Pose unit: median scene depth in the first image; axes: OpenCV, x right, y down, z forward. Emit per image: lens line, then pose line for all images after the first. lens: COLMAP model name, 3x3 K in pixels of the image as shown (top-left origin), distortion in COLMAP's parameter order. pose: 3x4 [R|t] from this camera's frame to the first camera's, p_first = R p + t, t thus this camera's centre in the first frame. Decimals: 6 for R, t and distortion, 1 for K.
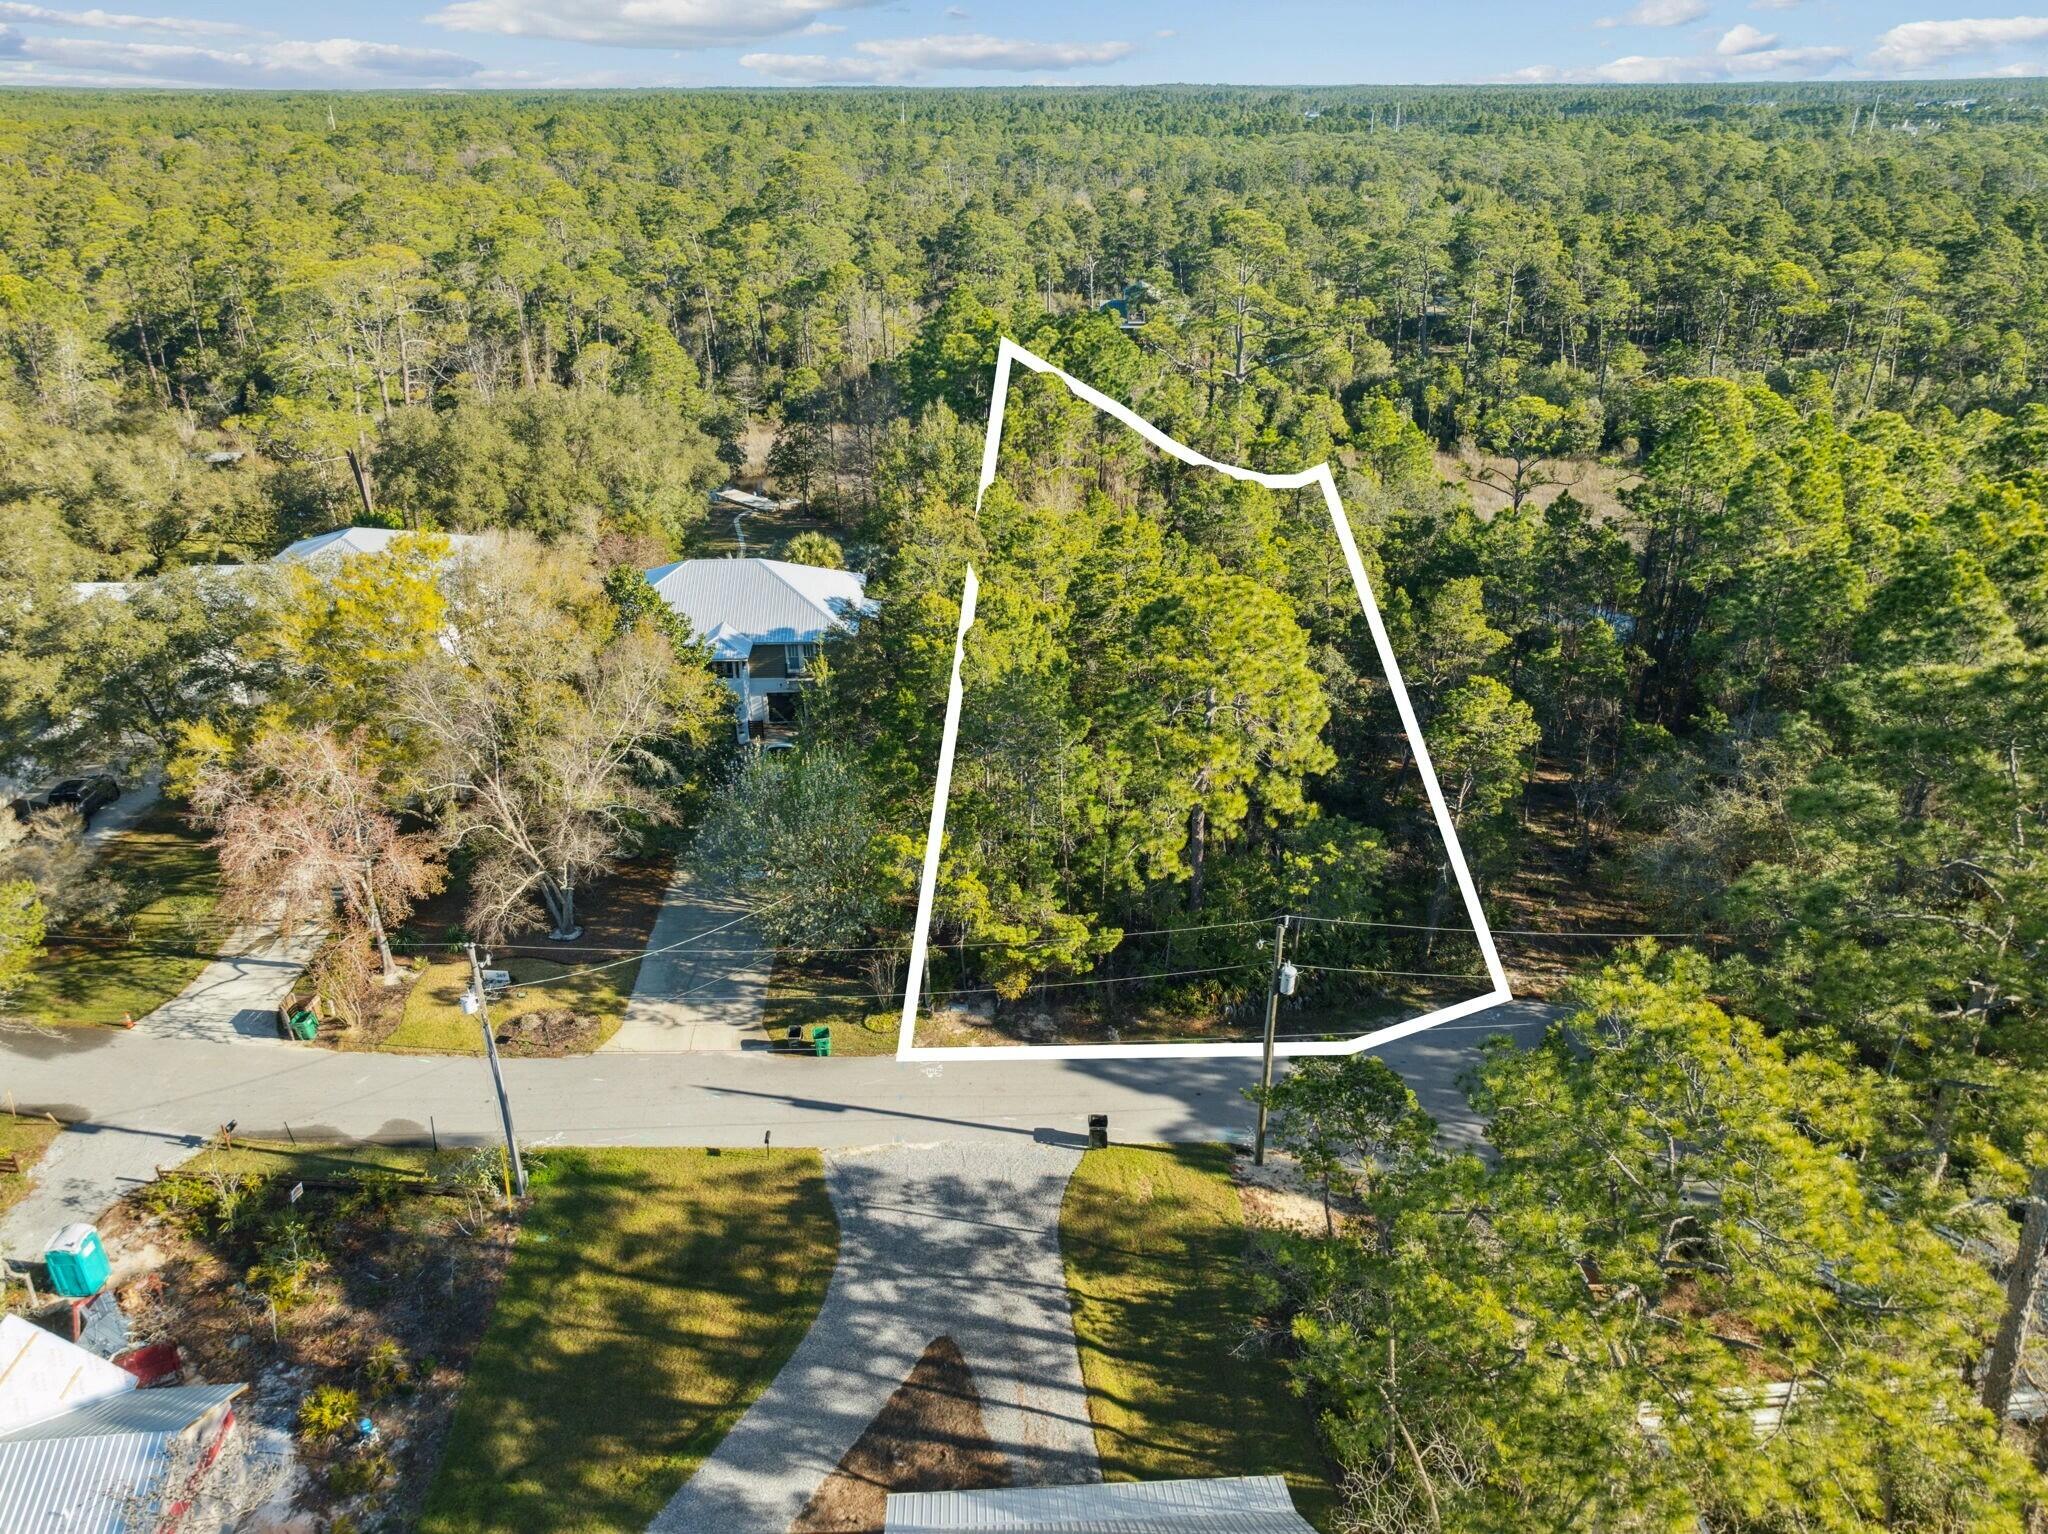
lens RADIAL K [[1450.9, 0, 1024.0], [0, 1450.9, 767.0], [0, 0, 1]] dist [0.002538, -0.000825]
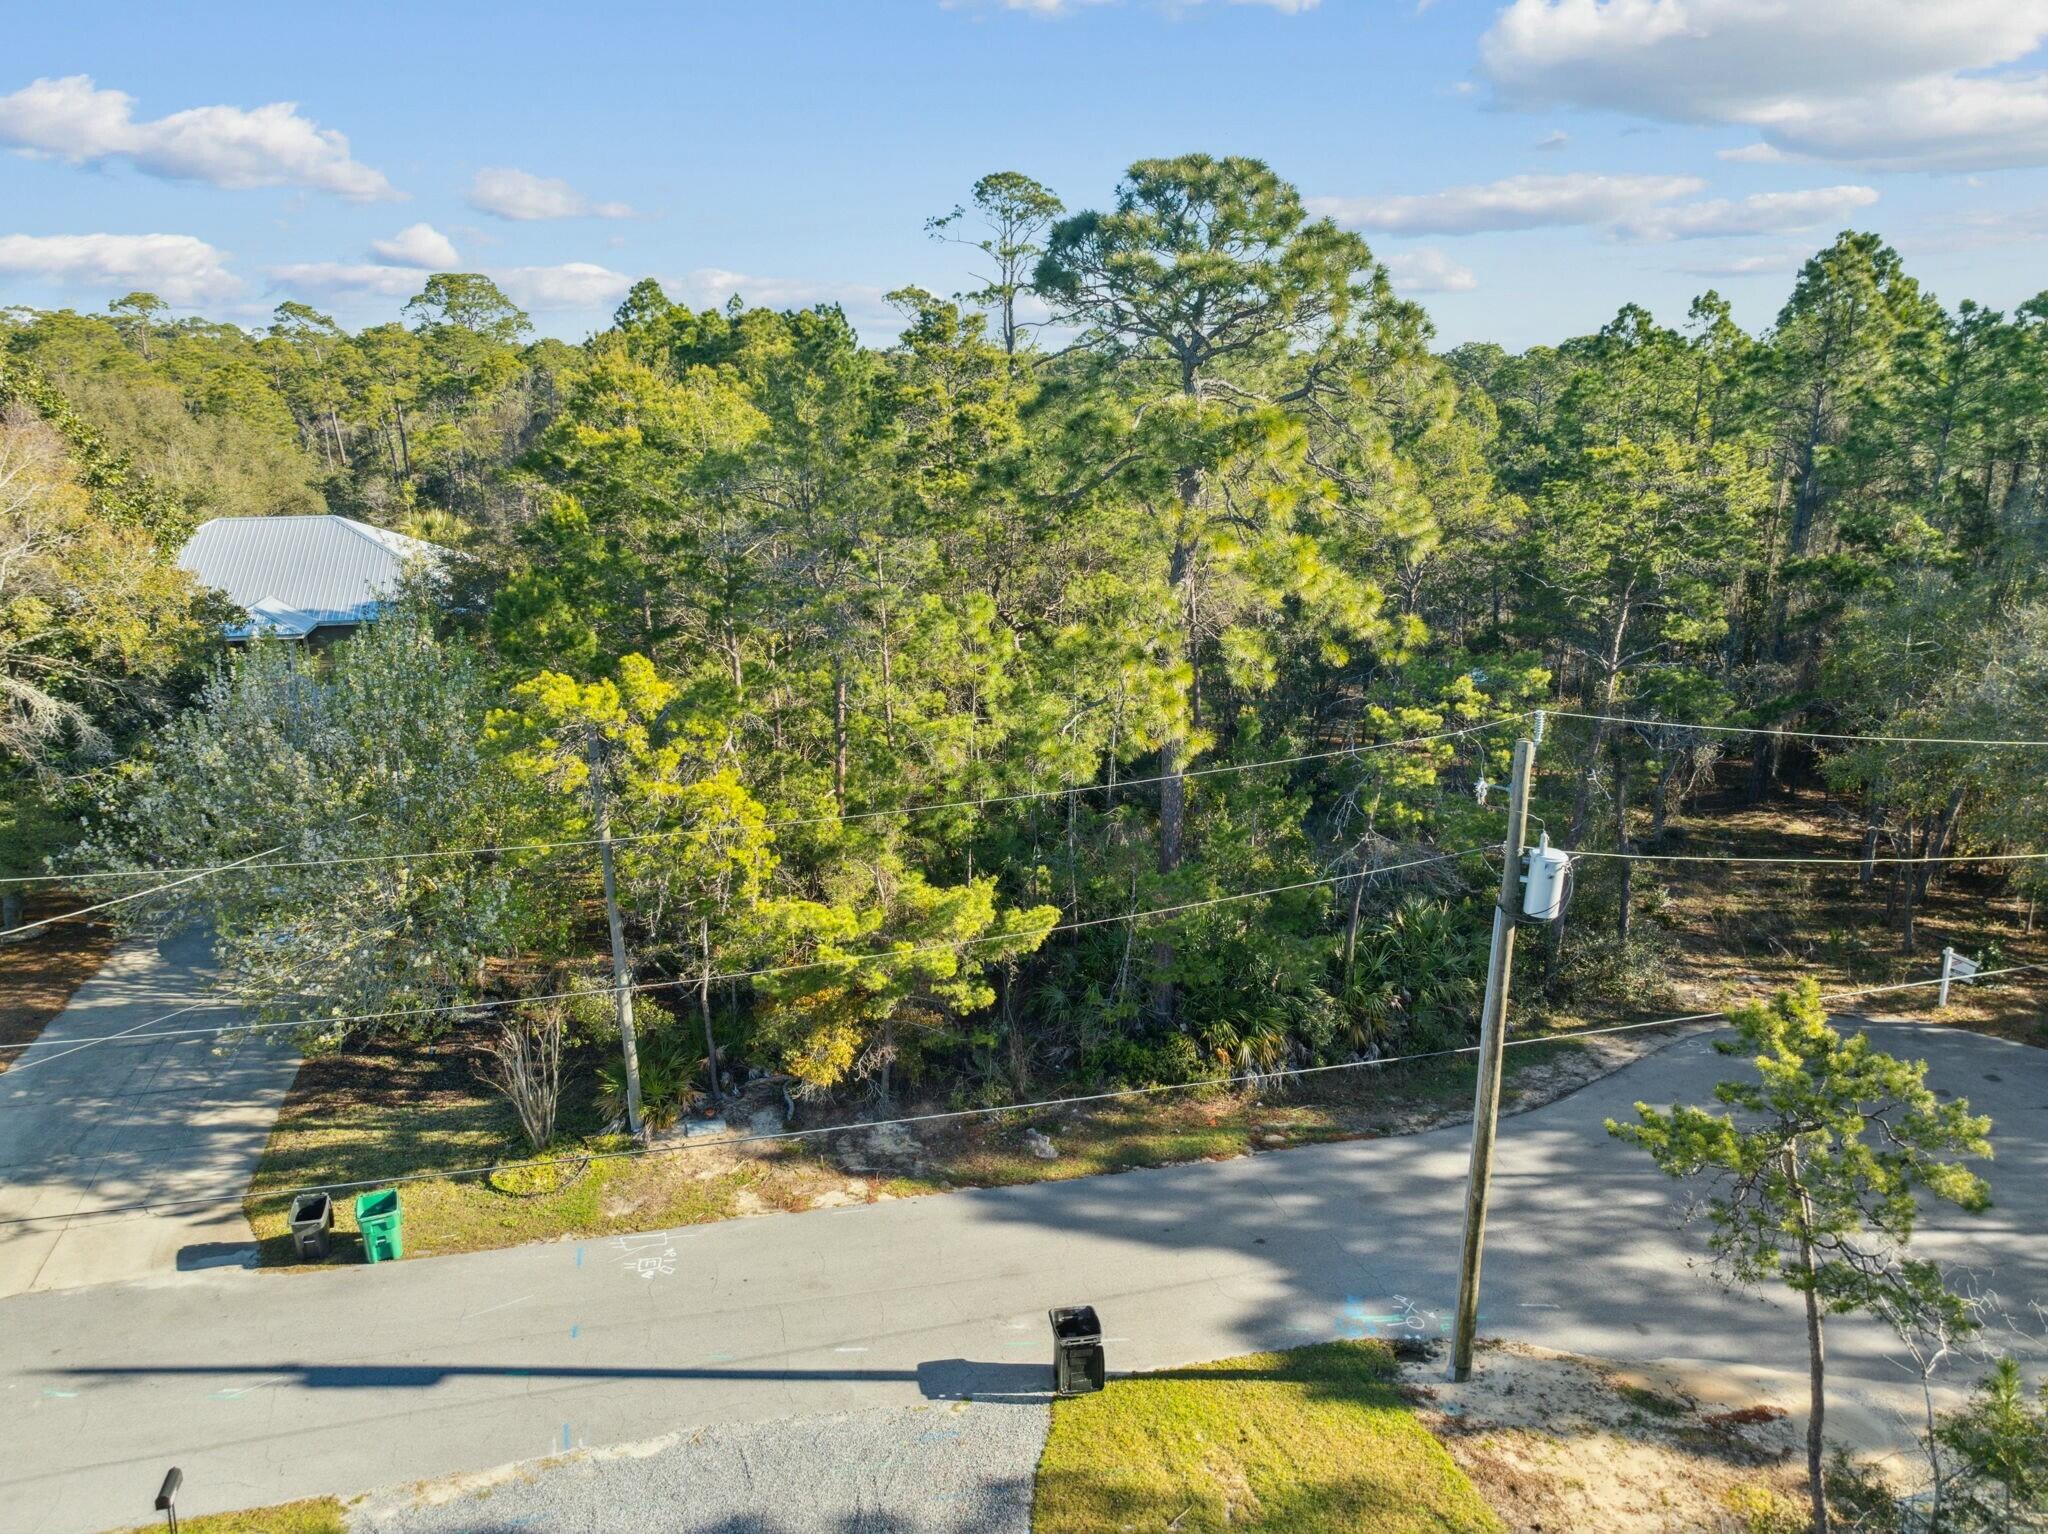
lens RADIAL K [[1364.5, 0, 1024.0], [0, 1364.5, 767.0], [0, 0, 1]] dist [-0.017290, -0.001234]
pose [[0.977234, -0.042947, 0.207770, -0.032081], [0.082981, 0.978657, -0.188002, 0.149509], [-0.195261, 0.200963, 0.959941, 0.558943]]
